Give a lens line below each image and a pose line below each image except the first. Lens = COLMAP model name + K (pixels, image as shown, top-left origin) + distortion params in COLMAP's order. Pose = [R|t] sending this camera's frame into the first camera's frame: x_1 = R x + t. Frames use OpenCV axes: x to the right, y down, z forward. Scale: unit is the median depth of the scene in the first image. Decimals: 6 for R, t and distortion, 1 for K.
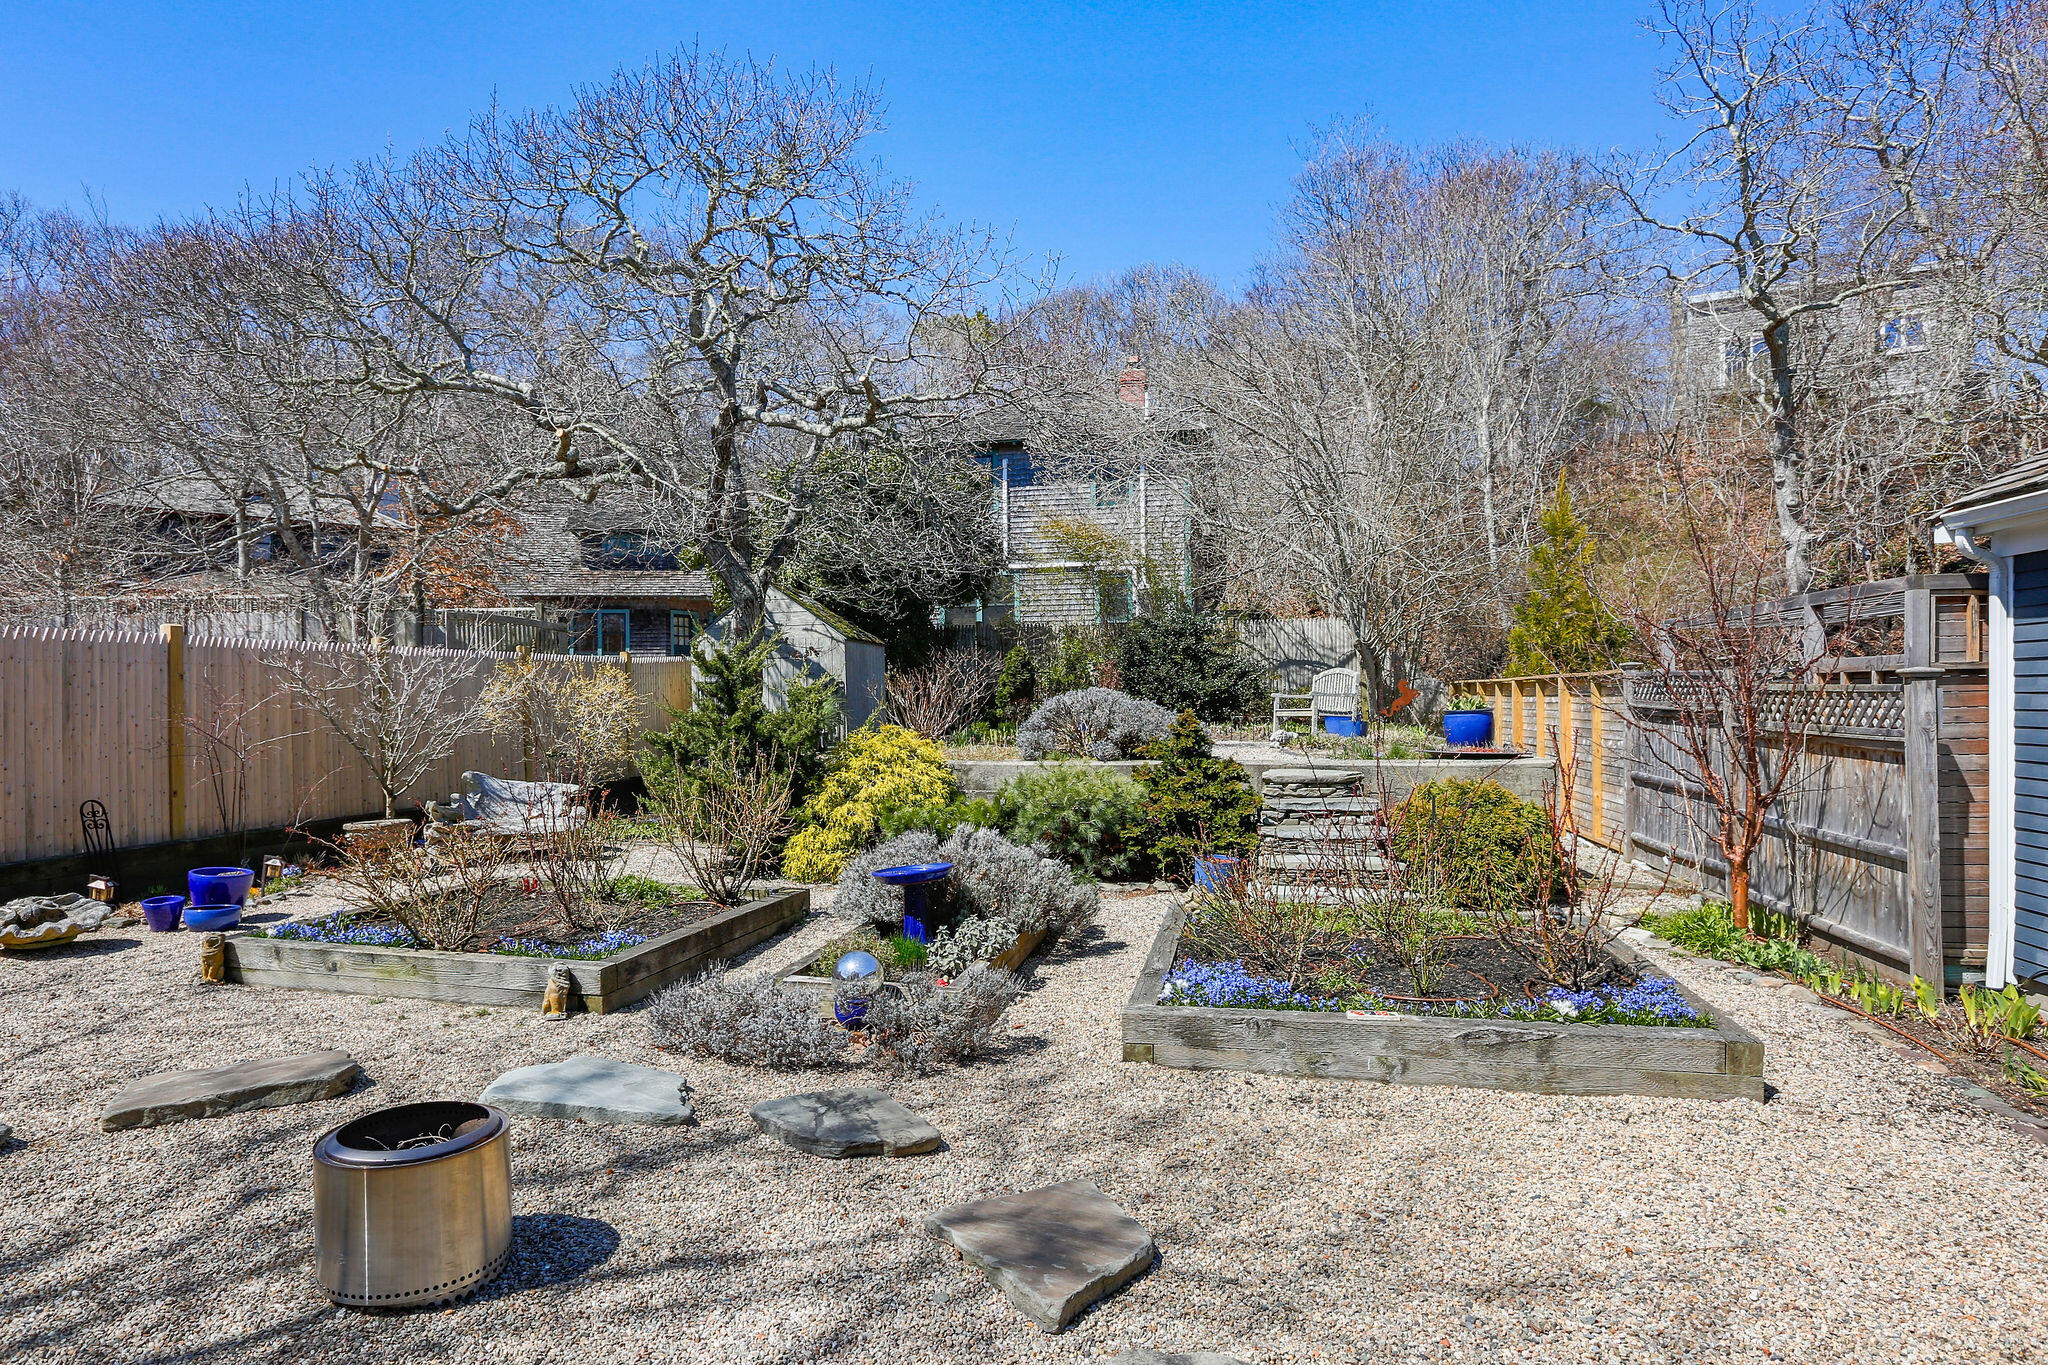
lens RADIAL K [[1145.8, 0, 1030.2], [0, 1145.8, 707.0], [0, 0, 1]] dist [-0.053994, 0.031608]
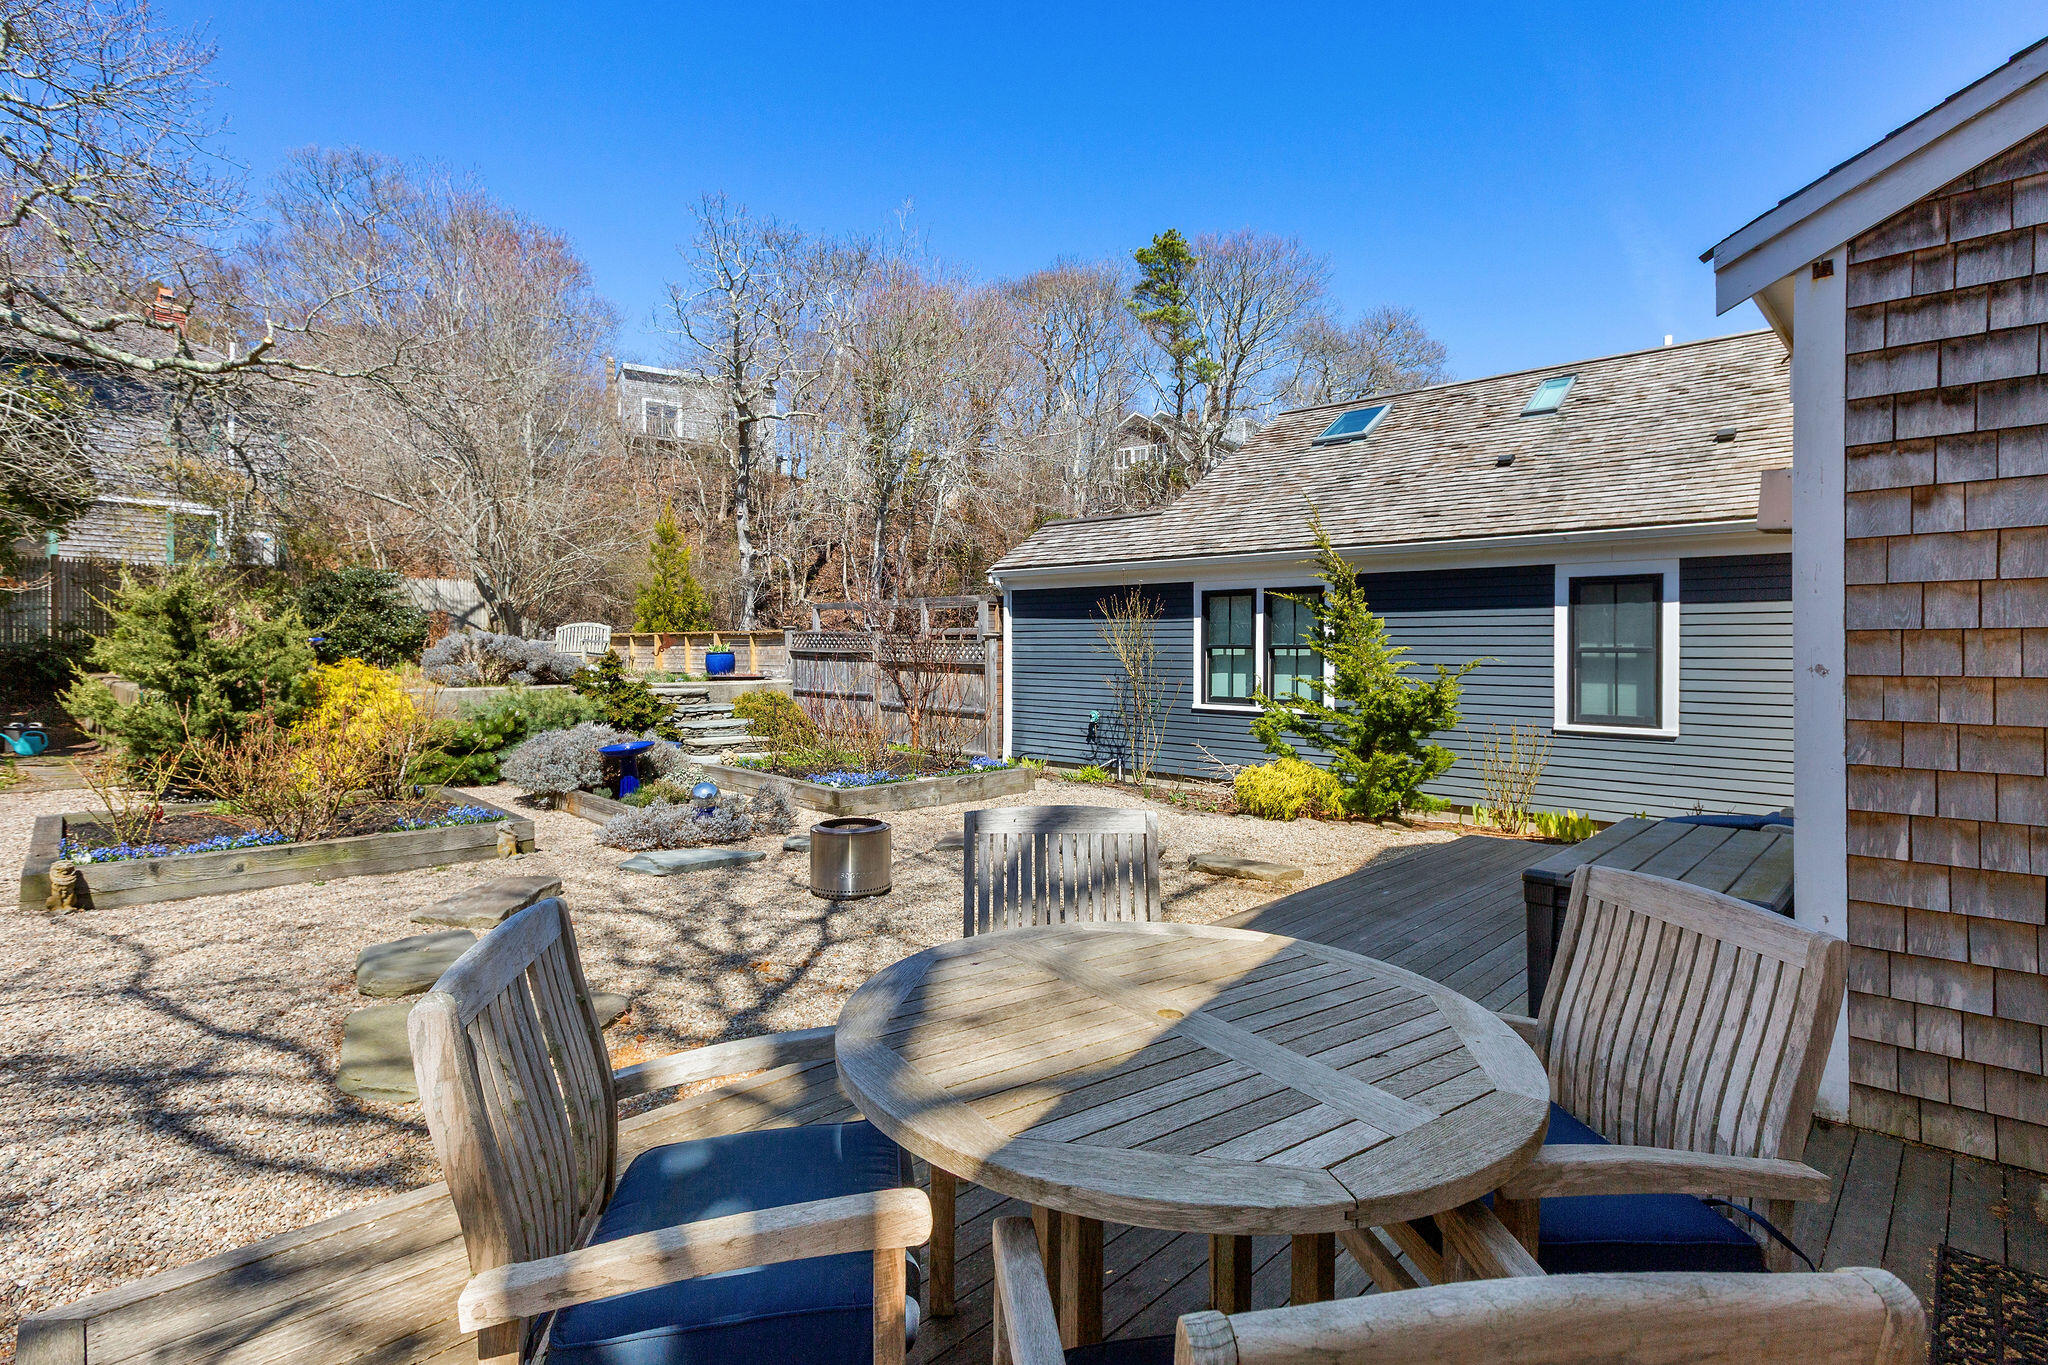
lens RADIAL K [[942.3, 0, 990.0], [0, 942.3, 646.0], [0, 0, 1]] dist [0.001037, 0.000191]
pose [[0.539471, 0.015993, 0.841853, -0.727069], [-0.004734, 0.999861, -0.015961, 0.018537], [-0.841991, 0.004625, 0.539472, -0.081969]]
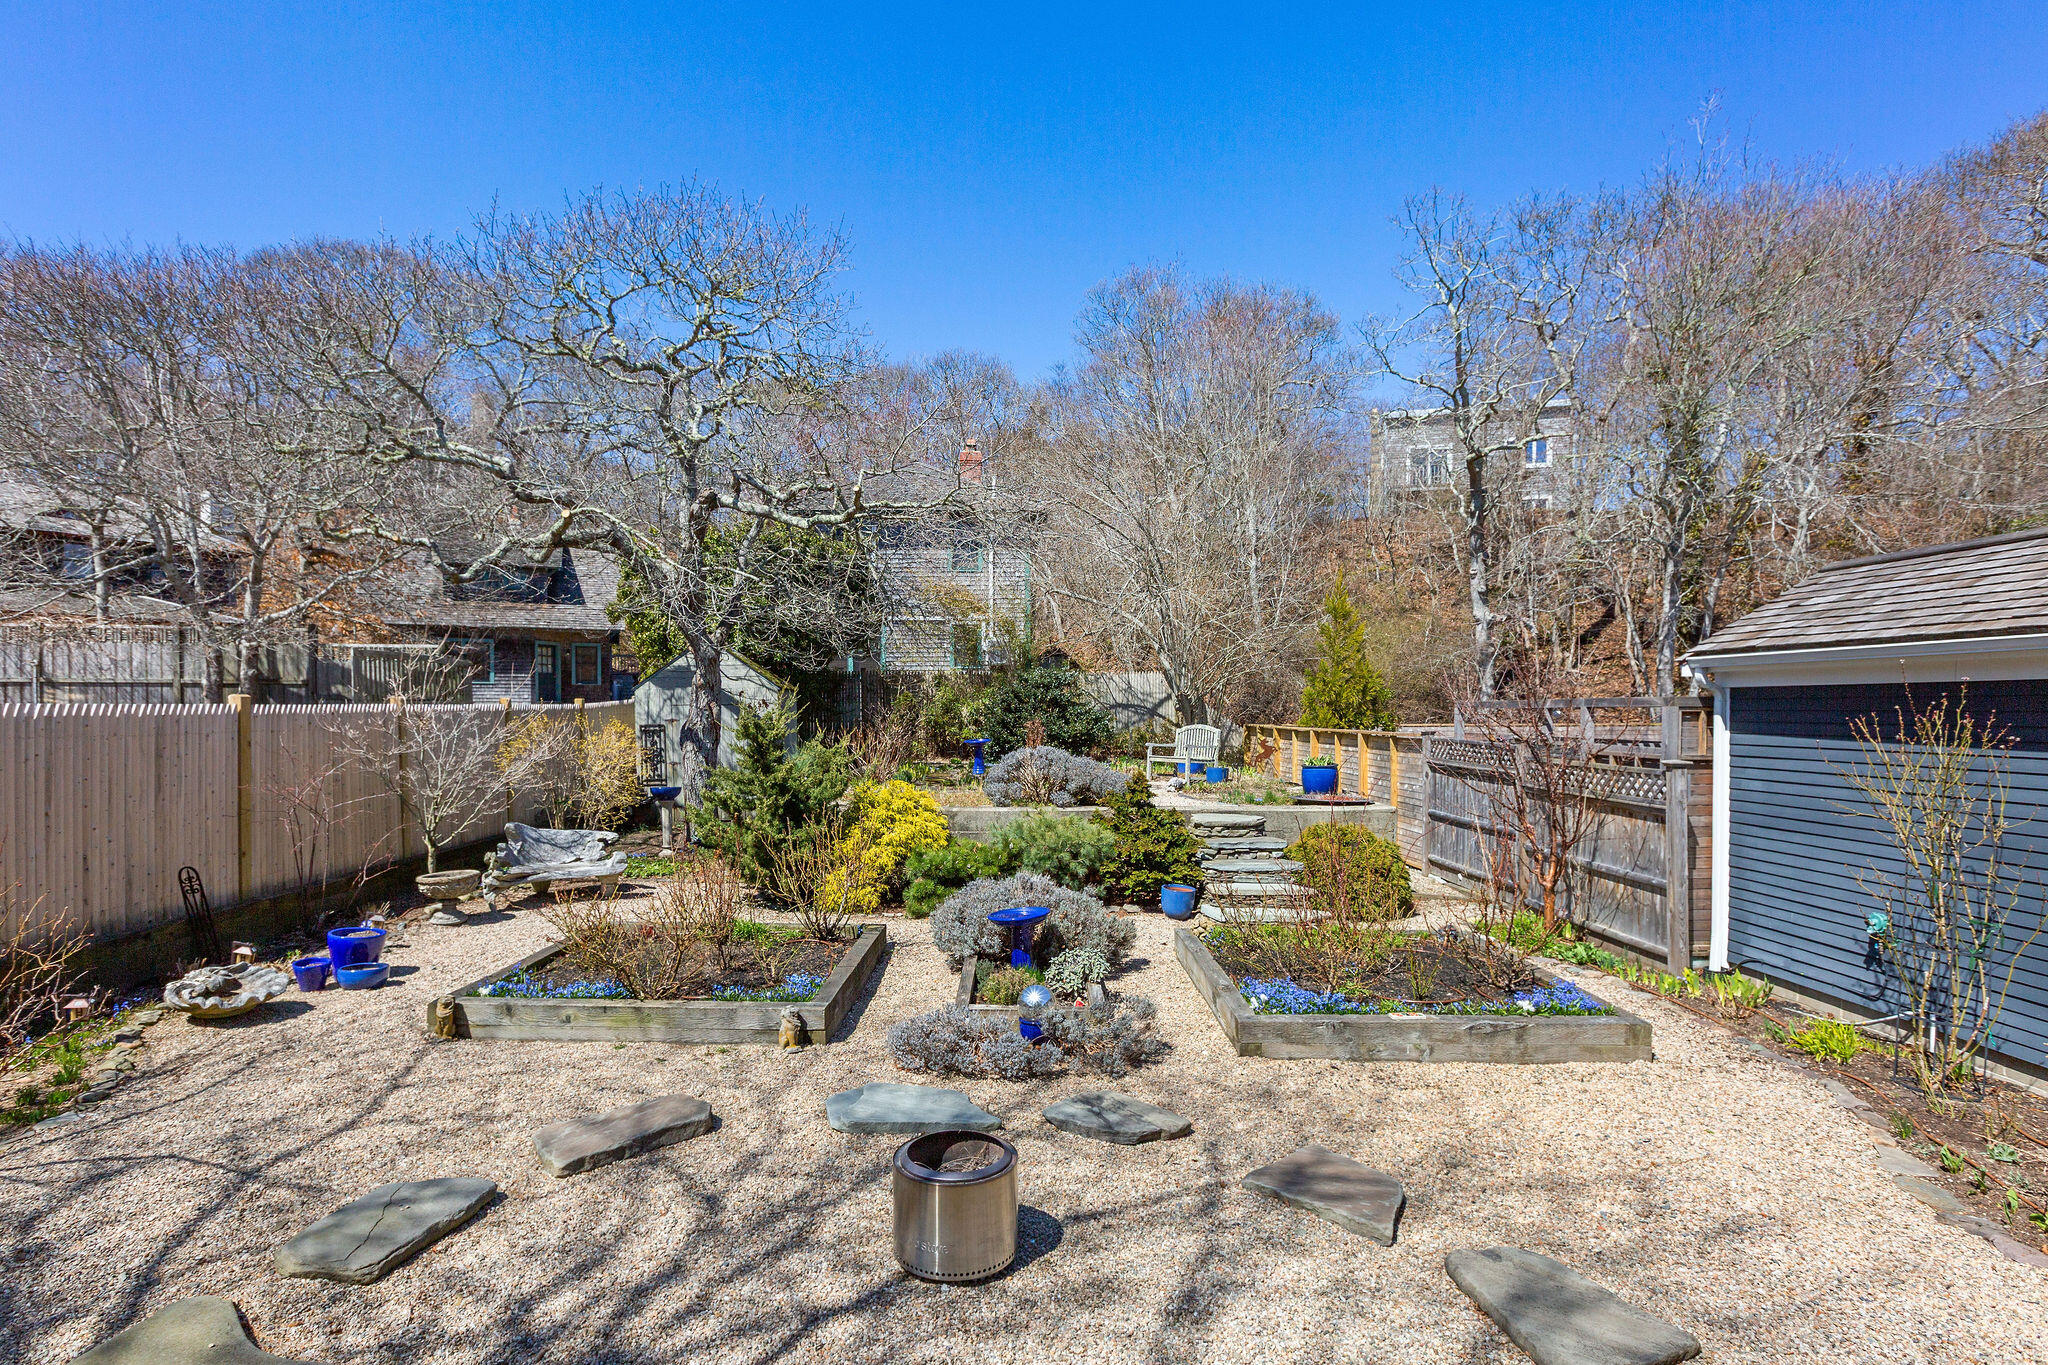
lens RADIAL K [[996.0, 0, 1023.8], [0, 996.0, 720.0], [0, 0, 1]] dist [-0.000481, -0.000490]
pose [[0.976342, 0.008372, 0.216070, -0.275149], [-0.009043, 0.999957, 0.002120, -0.065944], [-0.216043, -0.004024, 0.976376, -0.091693]]
